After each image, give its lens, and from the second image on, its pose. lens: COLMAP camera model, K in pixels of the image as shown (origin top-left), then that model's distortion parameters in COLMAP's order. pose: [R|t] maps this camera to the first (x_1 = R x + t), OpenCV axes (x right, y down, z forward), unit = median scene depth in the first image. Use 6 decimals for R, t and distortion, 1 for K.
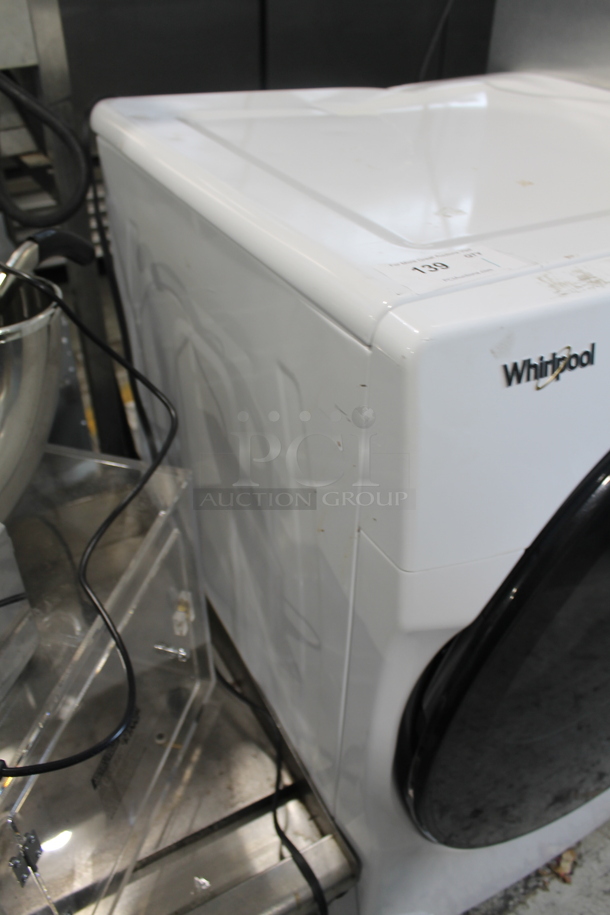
lens RADIAL K [[768.3, 0, 301.0], [0, 768.3, 457.4], [0, 0, 1]] dist [-0.135227, 0.083573]
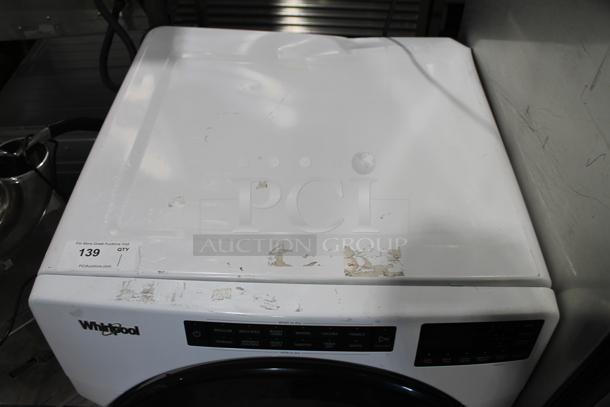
lens RADIAL K [[512.2, 0, 299.6], [0, 512.2, 201.8], [0, 0, 1]] dist [-0.135227, 0.083573]
pose [[0.864559, 0.356910, -0.353771, 1.069641], [-0.297271, 0.930823, 0.212602, -0.823608], [0.405177, -0.078641, 0.910850, 0.063537]]
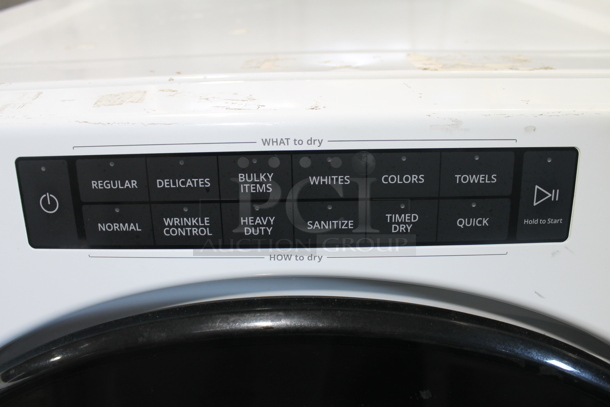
lens RADIAL K [[512.2, 0, 305.5], [0, 512.2, 206.1], [0, 0, 1]] dist [-0.135227, 0.083573]
pose [[0.873163, 0.207936, -0.440851, 0.941381], [-0.269417, 0.959611, -0.080997, -0.207252], [0.406203, 0.189496, 0.893918, 0.750309]]
